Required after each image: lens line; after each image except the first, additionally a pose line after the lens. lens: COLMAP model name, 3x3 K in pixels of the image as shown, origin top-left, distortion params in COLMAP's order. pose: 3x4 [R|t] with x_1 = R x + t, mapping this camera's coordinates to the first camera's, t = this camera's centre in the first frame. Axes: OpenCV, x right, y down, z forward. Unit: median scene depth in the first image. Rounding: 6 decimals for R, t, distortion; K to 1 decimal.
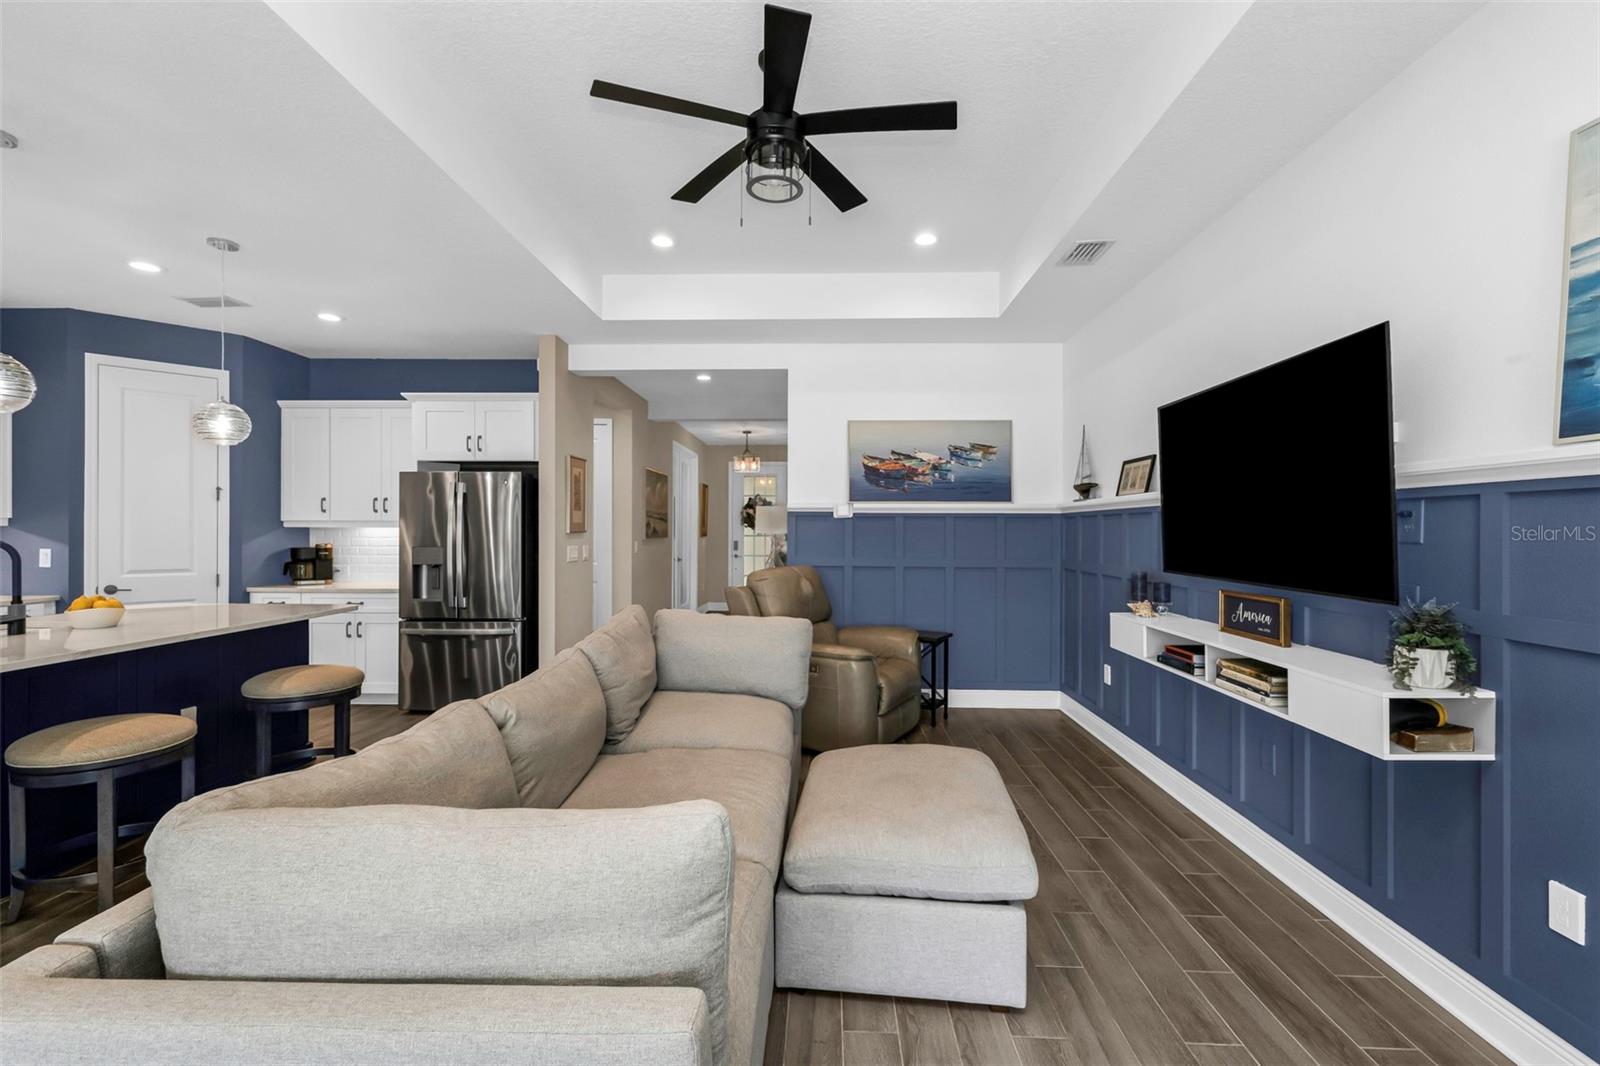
lens RADIAL K [[701.1, 0, 801.3], [0, 701.1, 533.9], [0, 0, 1]] dist [0.009599, -0.001175]
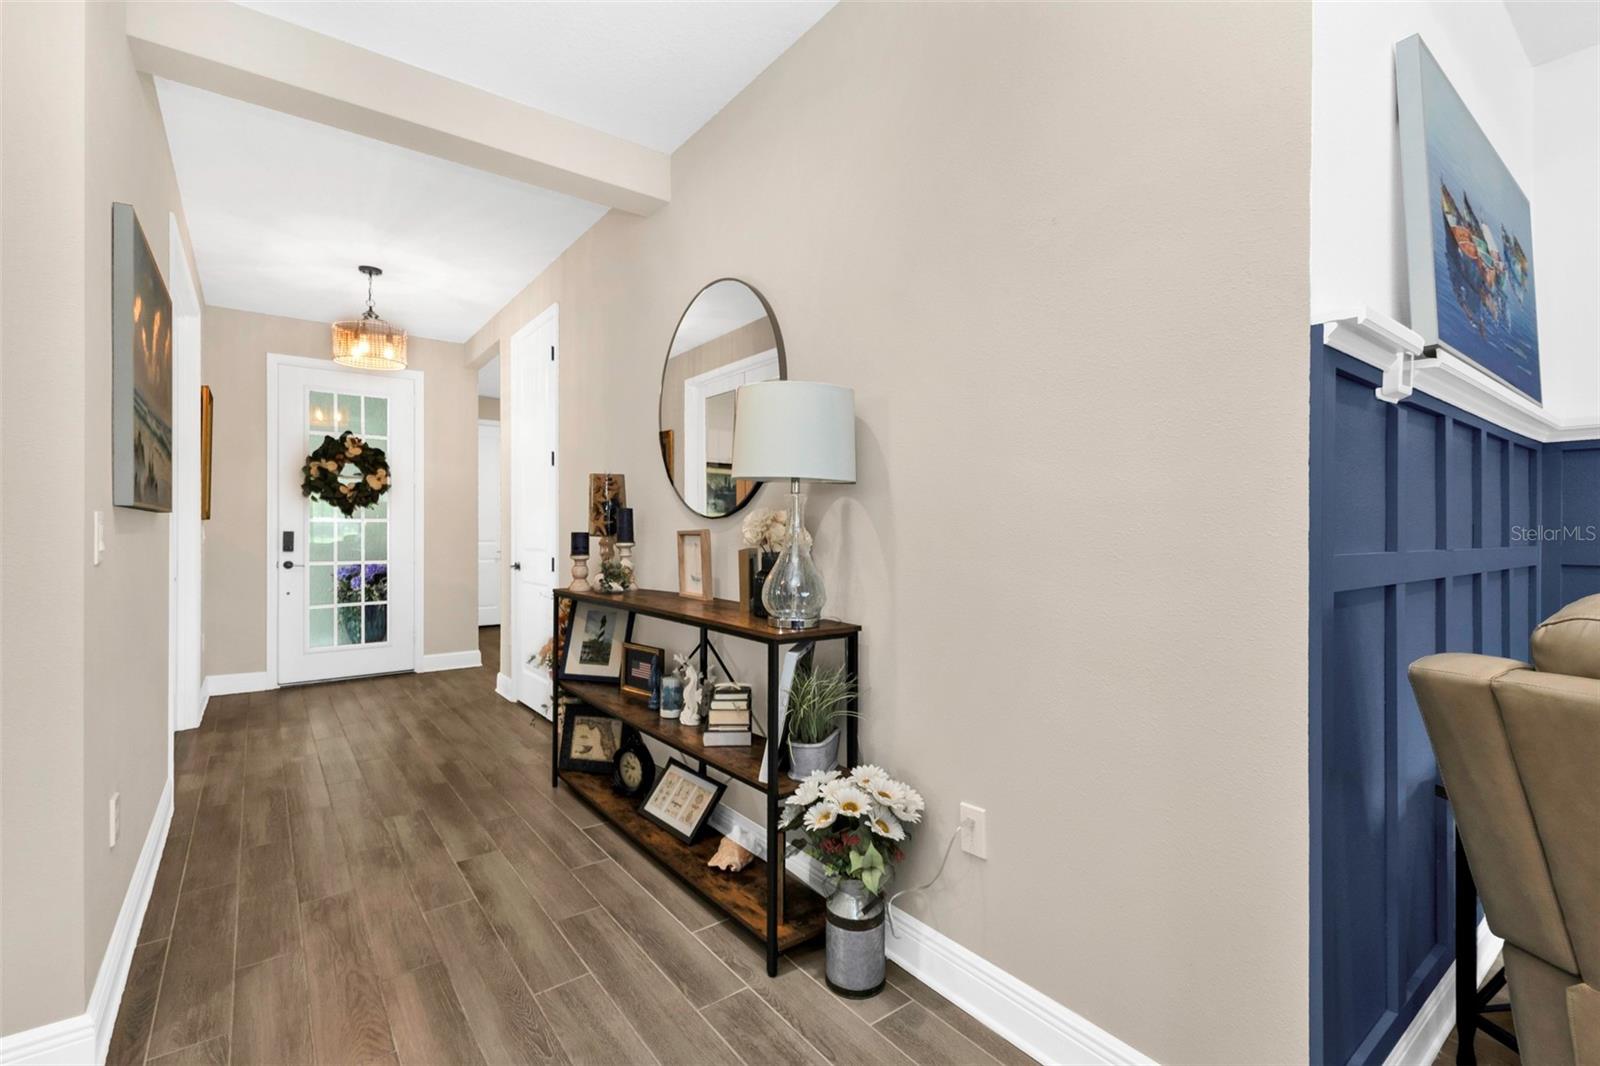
lens RADIAL K [[701.1, 0, 796.0], [0, 701.1, 528.7], [0, 0, 1]] dist [0.009599, -0.001175]
pose [[0.765438, -0.002470, 0.643505, -0.290121], [0.005575, 0.999981, -0.002793, 0.025243], [-0.643486, 0.005725, 0.765436, 0.959053]]
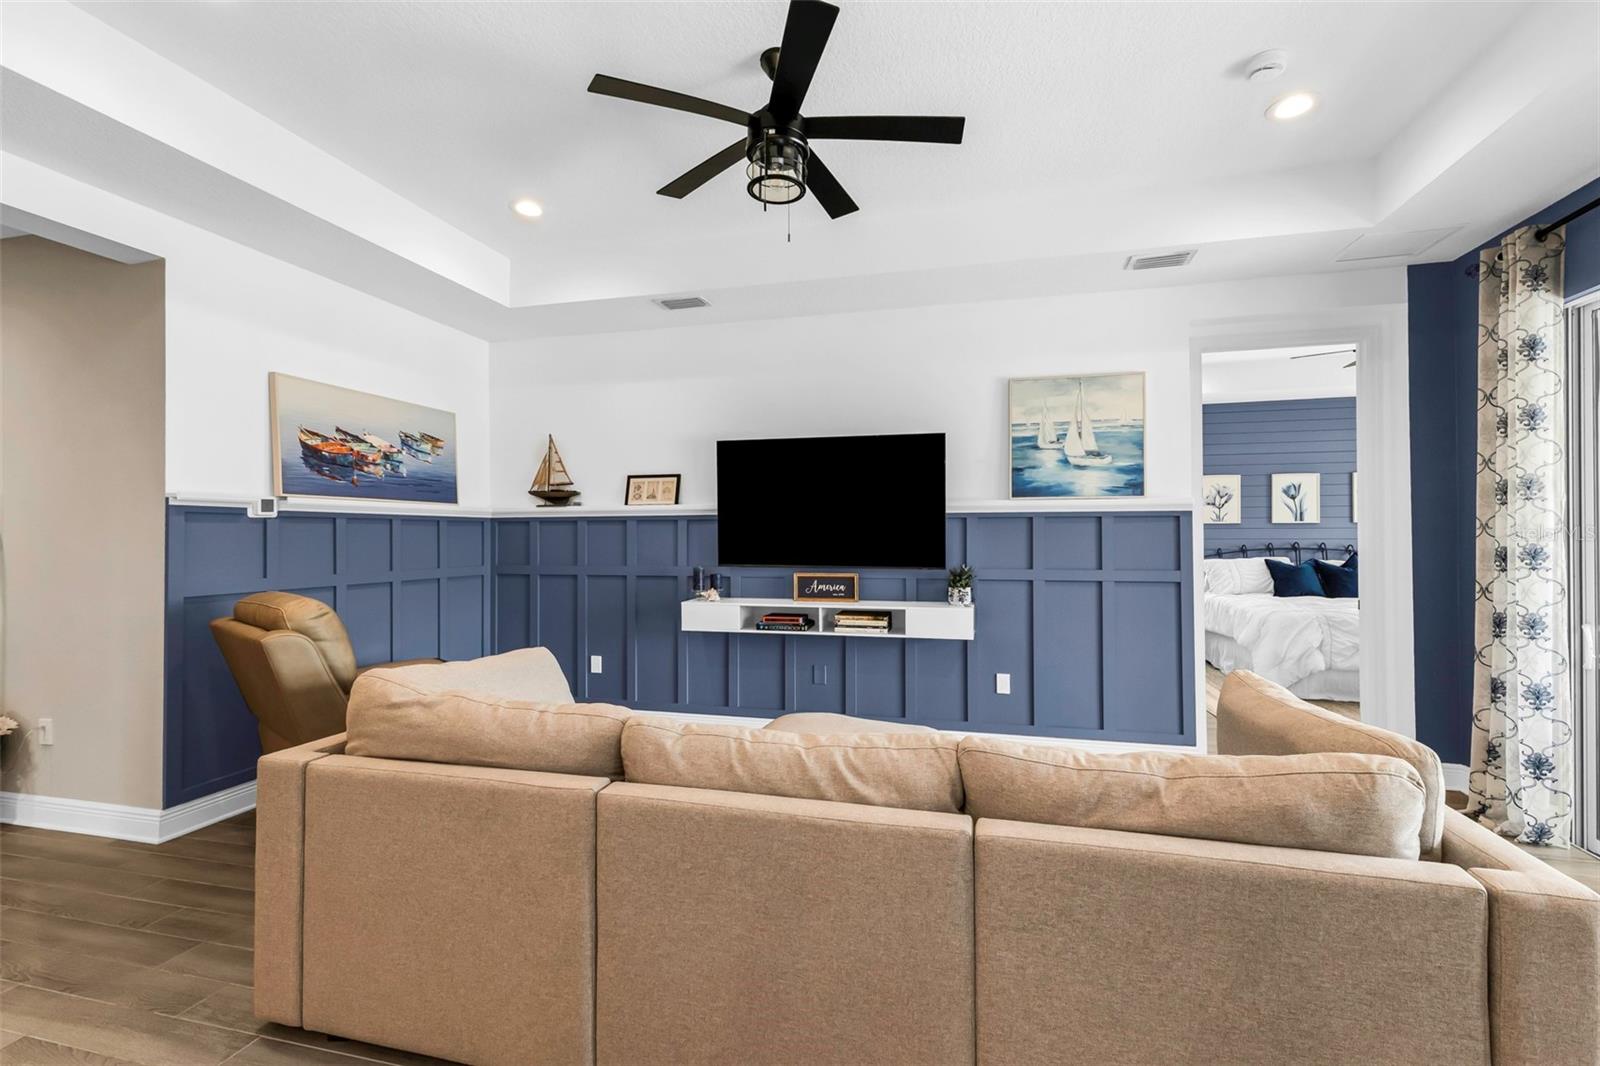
lens RADIAL K [[701.1, 0, 797.9], [0, 701.1, 525.1], [0, 0, 1]] dist [0.009599, -0.001175]
pose [[0.210504, 0.009367, 0.977548, -0.488795], [0.009601, 0.999886, -0.011649, -0.003588], [-0.977546, 0.011838, 0.210390, 0.379835]]
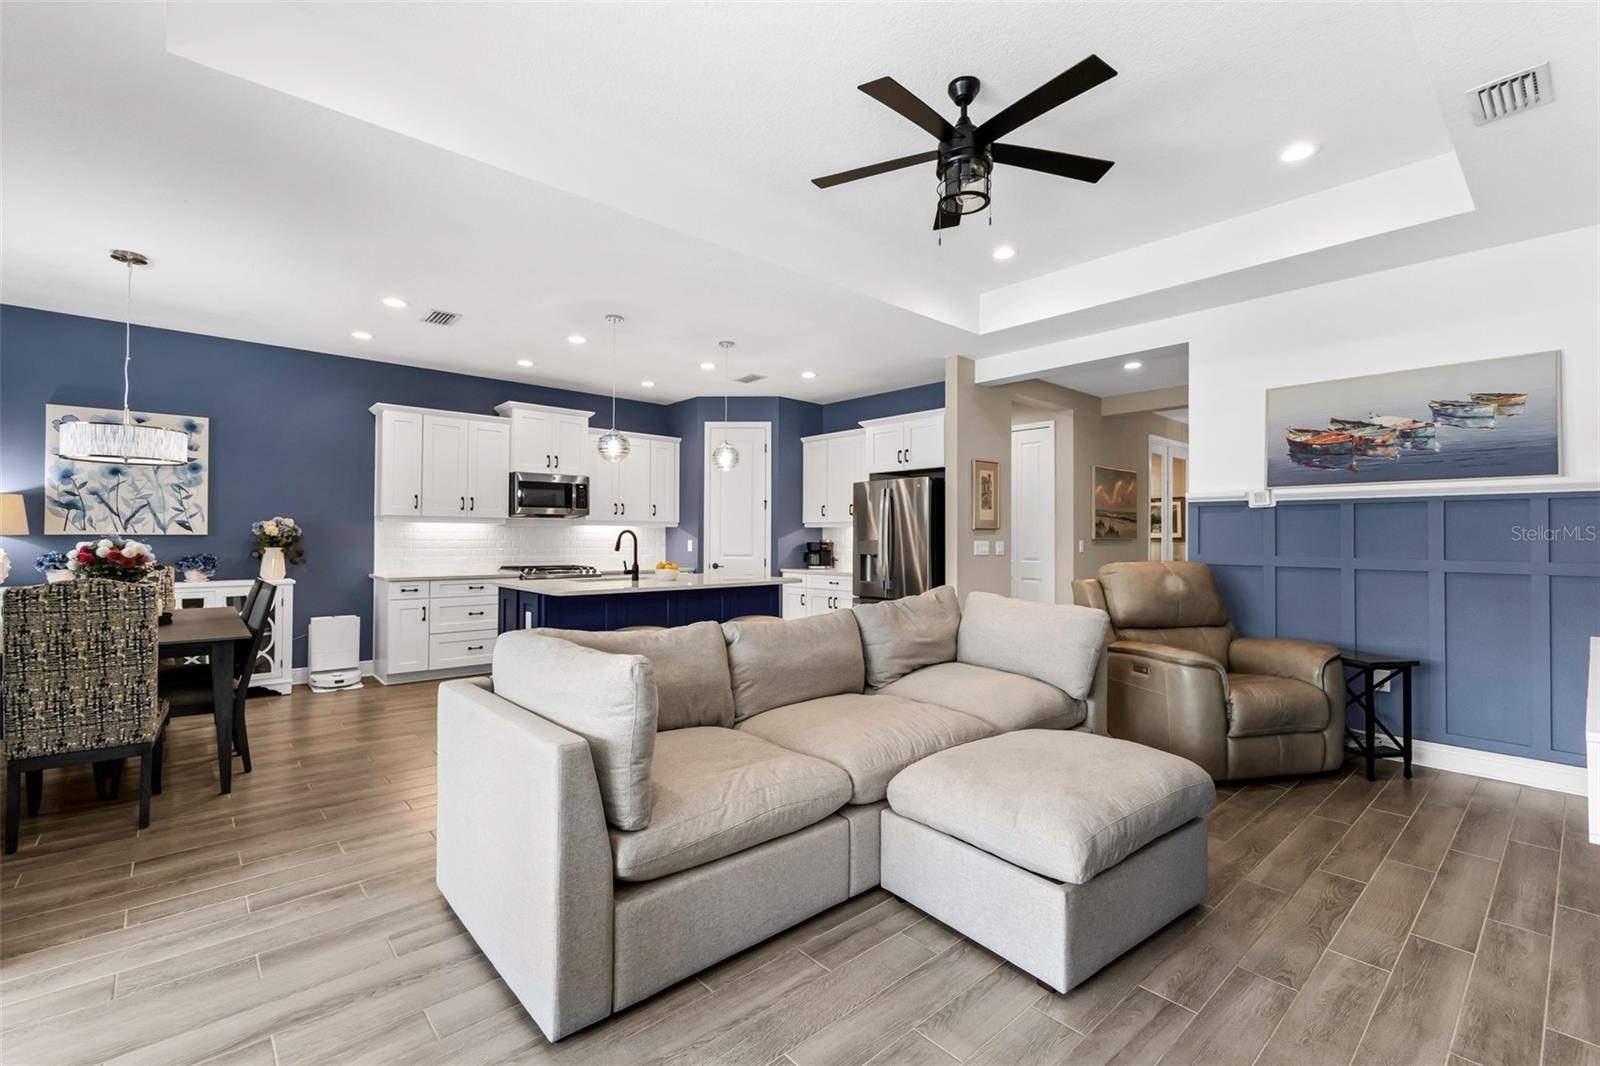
lens RADIAL K [[701.1, 0, 781.3], [0, 701.1, 534.1], [0, 0, 1]] dist [0.009599, -0.001175]
pose [[0.679780, -0.003773, -0.733407, 0.288907], [-0.007150, 0.999905, -0.011771, 0.022750], [0.733381, 0.013246, 0.679688, 0.021236]]
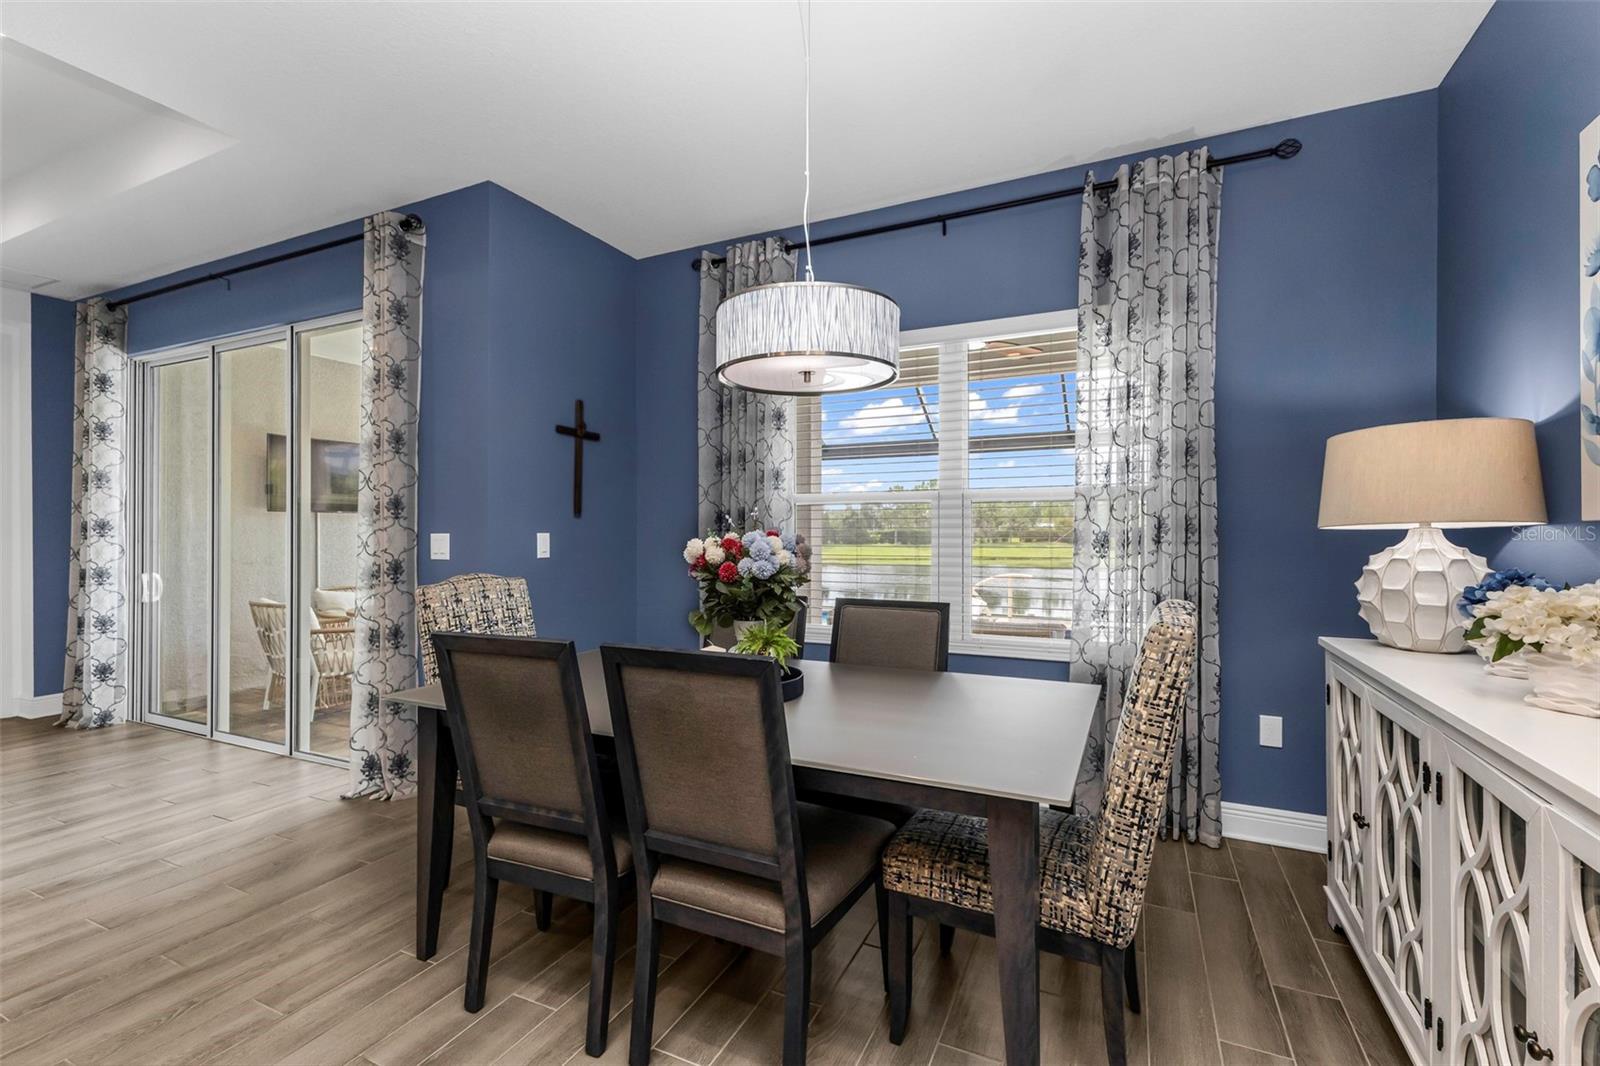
lens RADIAL K [[701.1, 0, 806.6], [0, 701.1, 529.9], [0, 0, 1]] dist [0.009599, -0.001175]
pose [[-0.922751, 0.000734, 0.385397, -0.870449], [0.002545, 0.999988, 0.004188, 0.021601], [-0.385389, 0.004845, -0.922741, 0.364072]]
